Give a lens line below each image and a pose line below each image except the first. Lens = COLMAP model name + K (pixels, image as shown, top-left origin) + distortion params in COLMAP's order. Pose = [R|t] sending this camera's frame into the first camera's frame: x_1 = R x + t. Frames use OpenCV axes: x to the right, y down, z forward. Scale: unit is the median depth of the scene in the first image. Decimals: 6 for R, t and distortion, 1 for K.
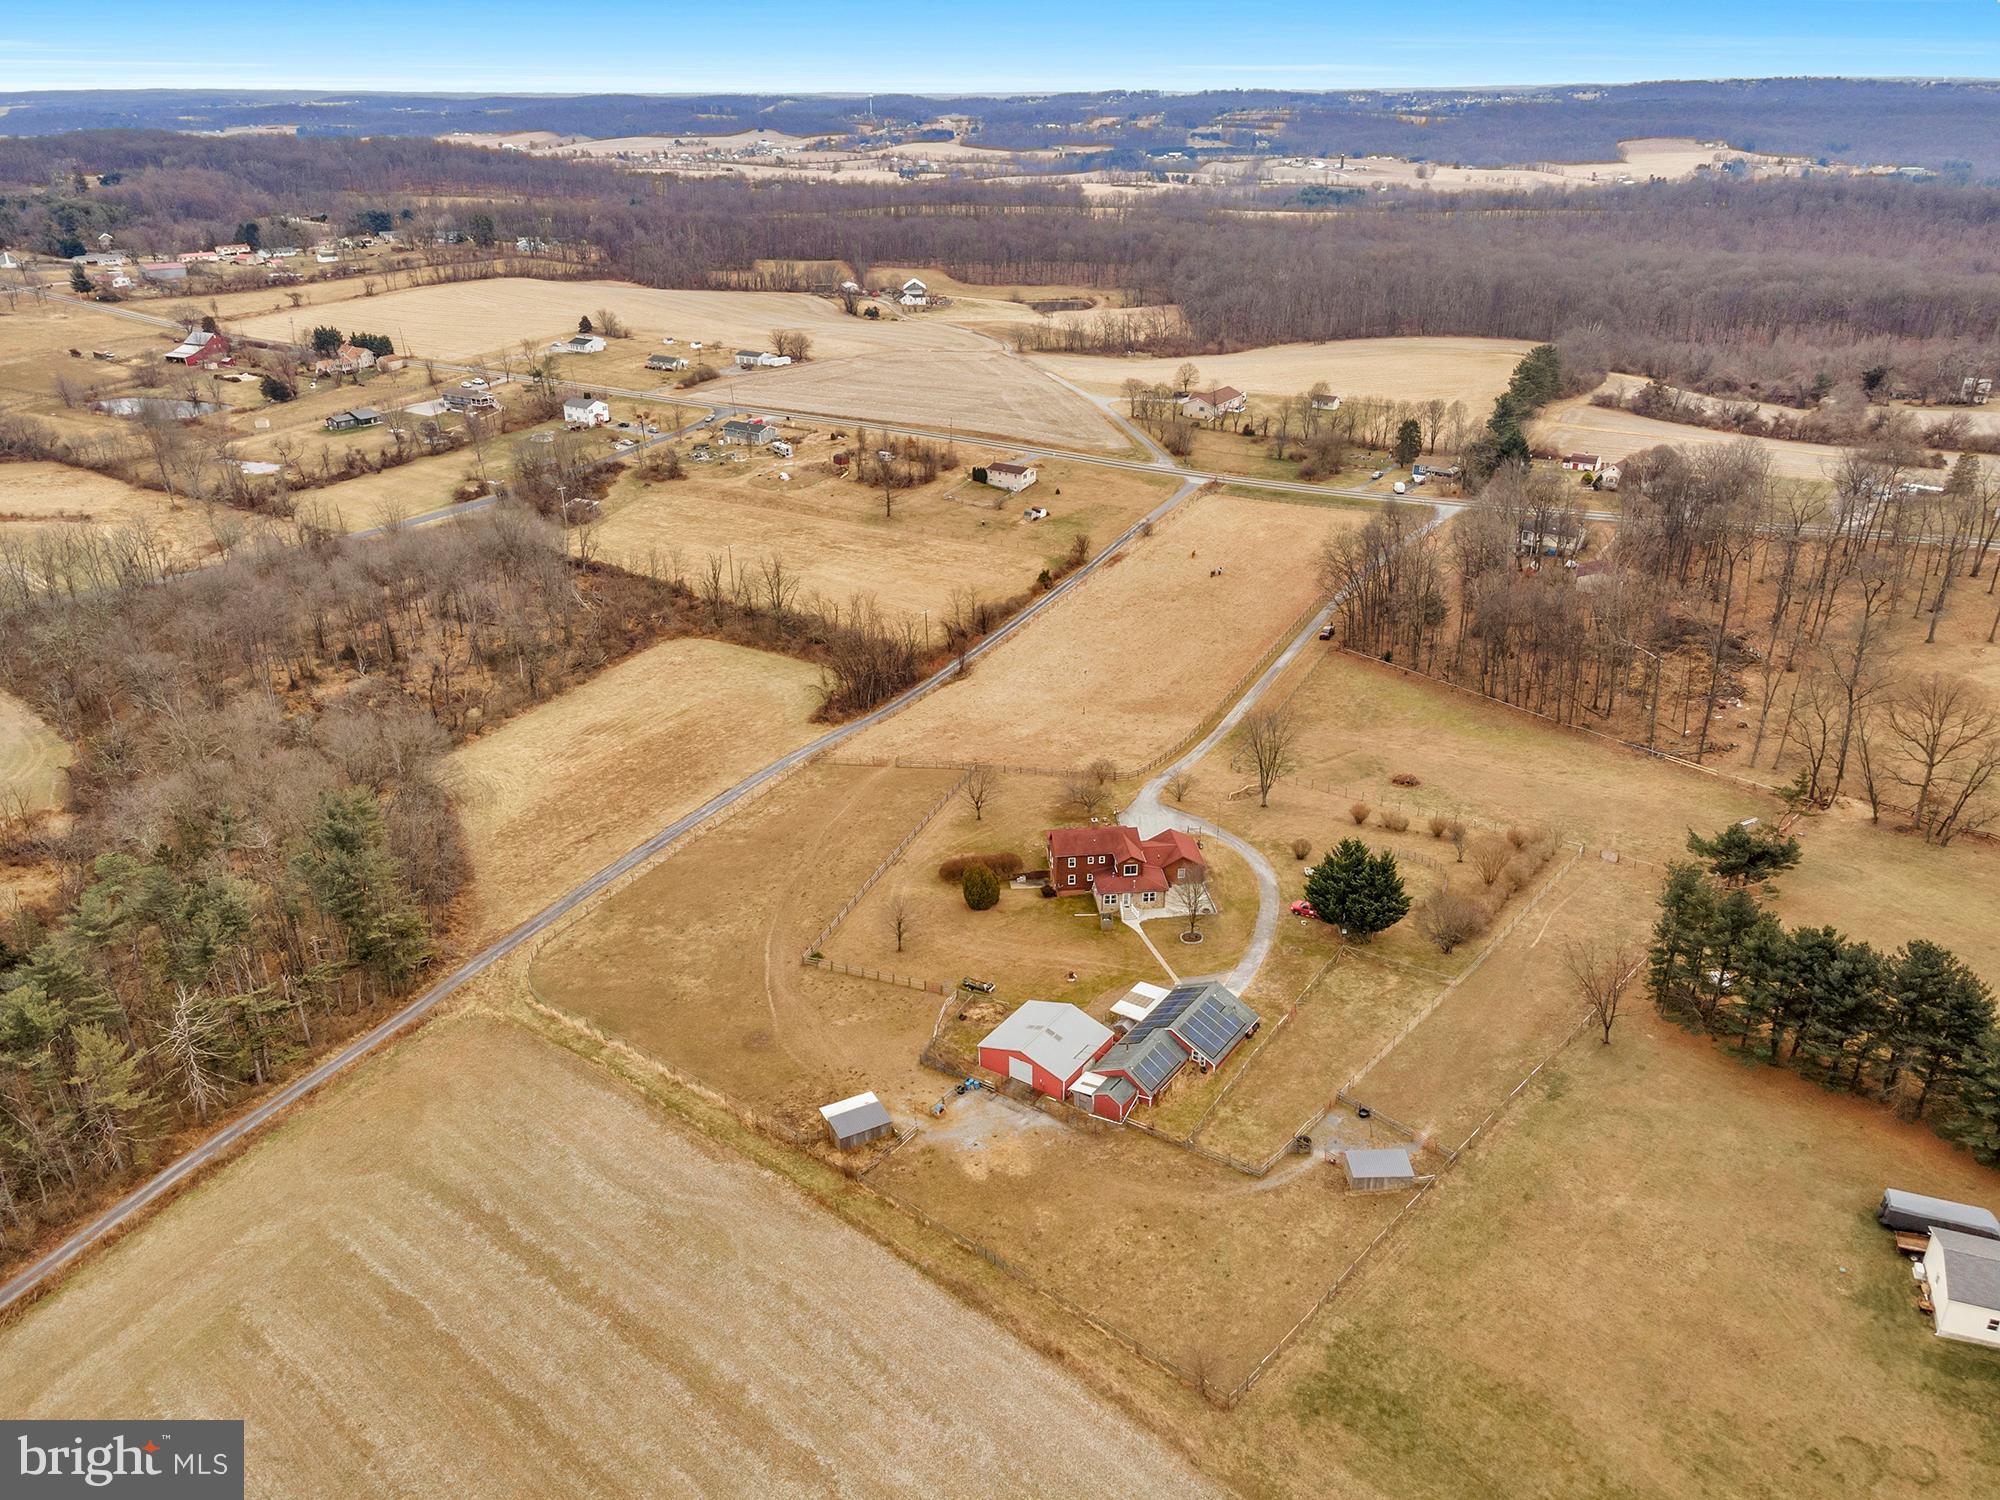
lens RADIAL K [[1457.5, 0, 1001.3], [0, 1457.5, 755.8], [0, 0, 1]] dist [0.031324, 0.032065]
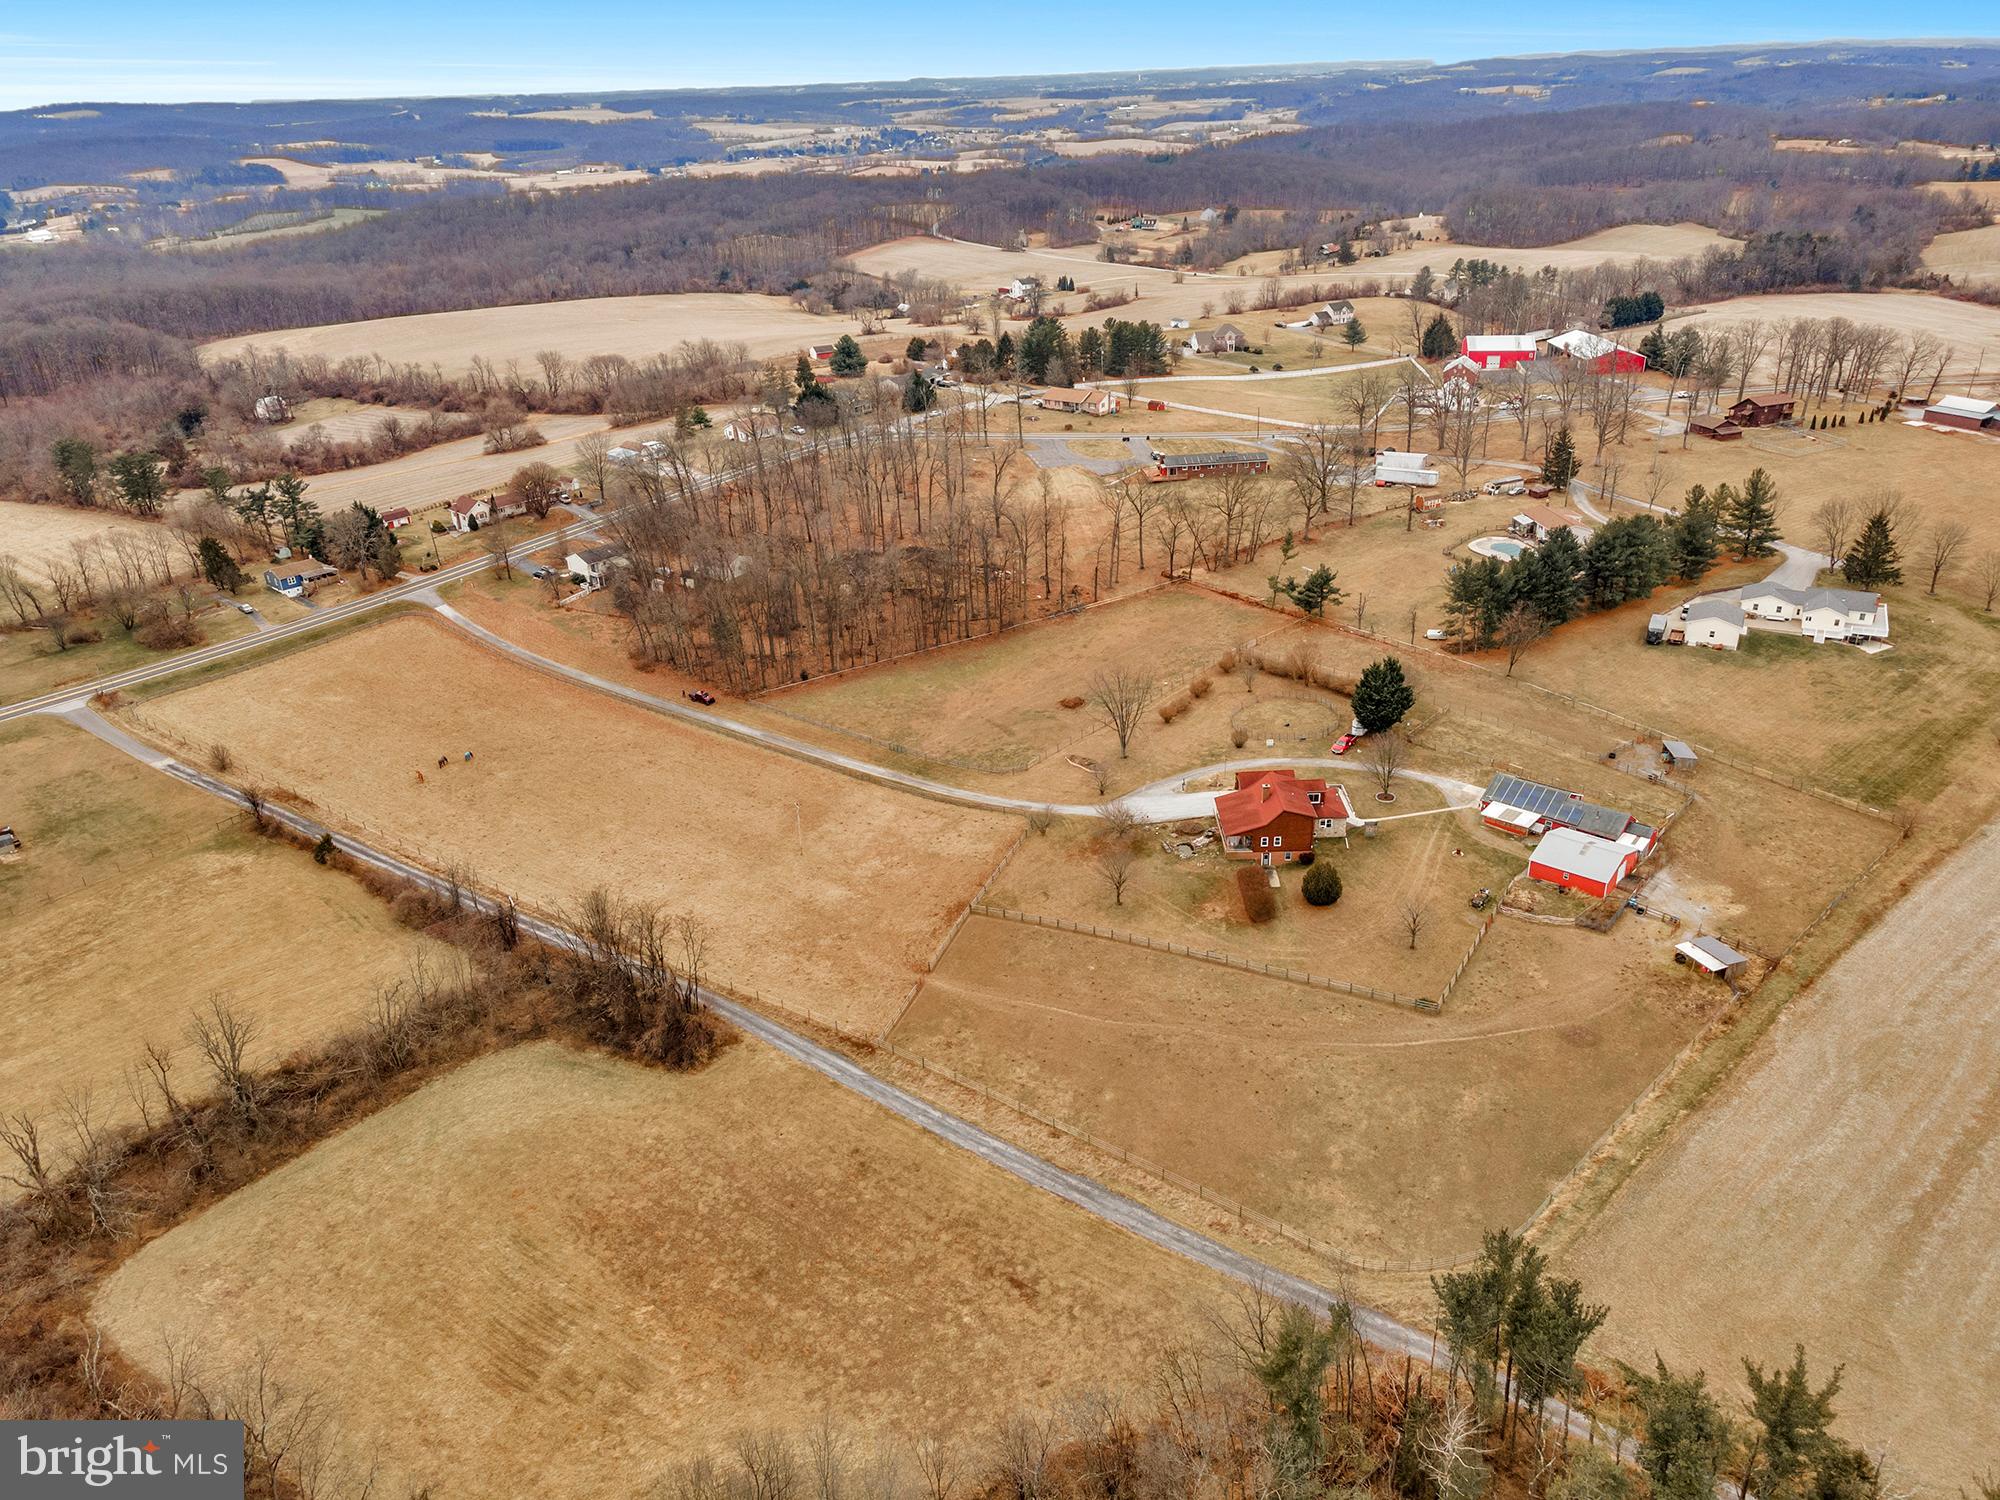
lens RADIAL K [[1457.5, 0, 1001.3], [0, 1457.5, 755.8], [0, 0, 1]] dist [0.031324, 0.032065]
pose [[0.098510, -0.419094, 0.902583, -0.534583], [0.447428, 0.828801, 0.336002, -0.246485], [-0.888878, 0.370741, 0.269160, 0.529802]]
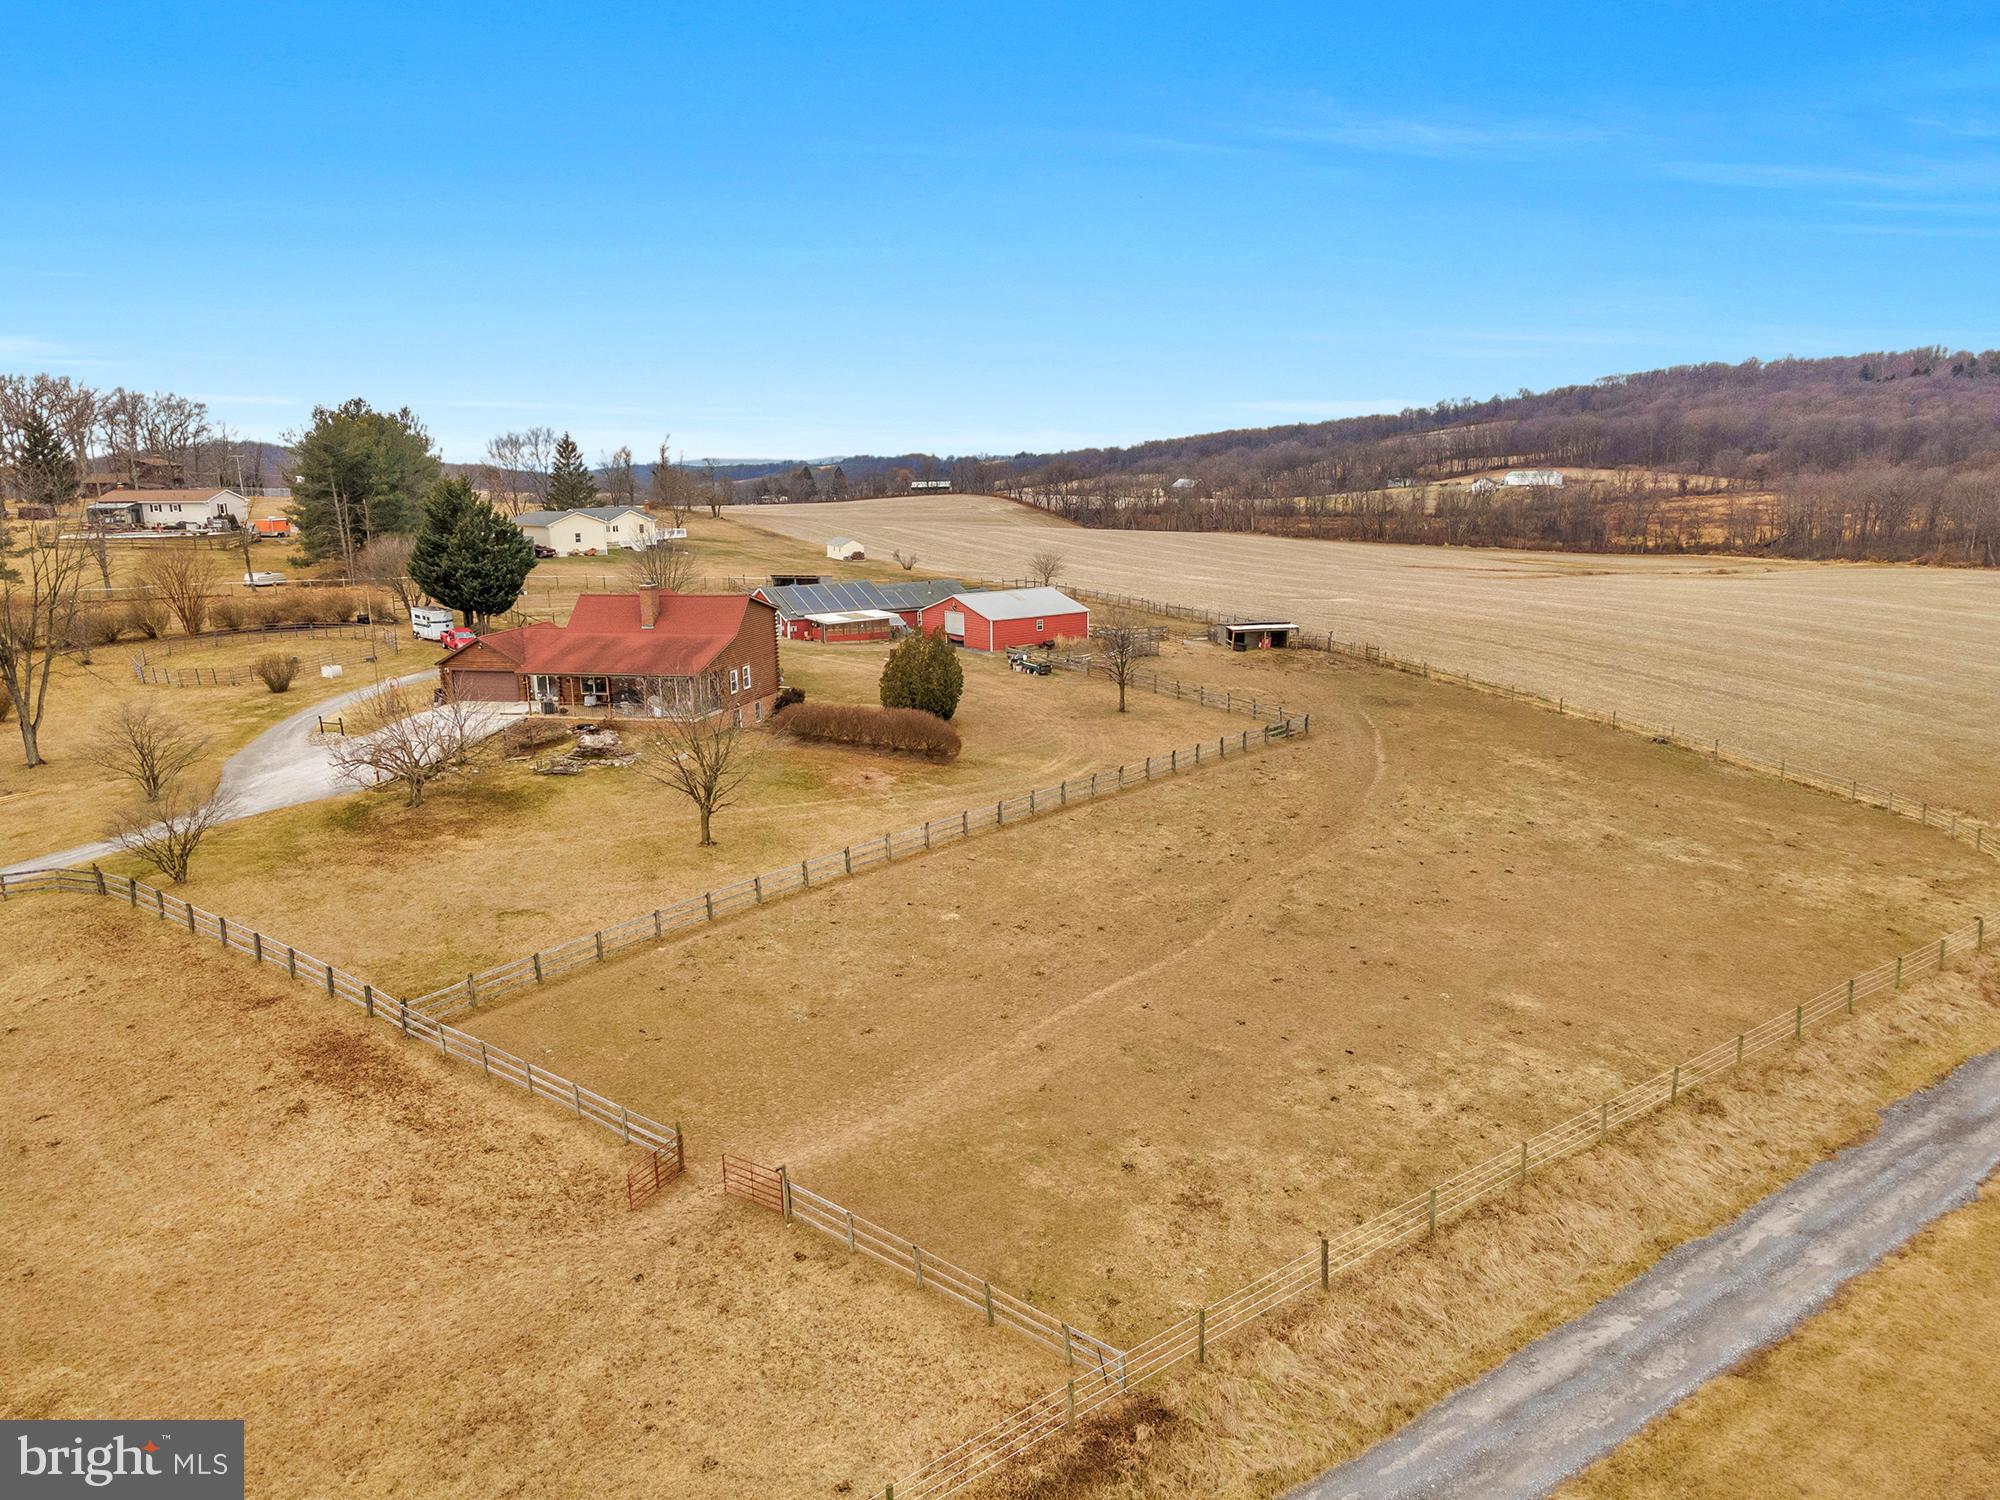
lens RADIAL K [[1457.5, 0, 1001.3], [0, 1457.5, 755.8], [0, 0, 1]] dist [0.031324, 0.032065]
pose [[-0.934622, -0.039629, 0.353428, -0.123550], [0.178966, 0.806370, 0.563683, -0.091634], [-0.307332, 0.590083, -0.746558, 0.807893]]
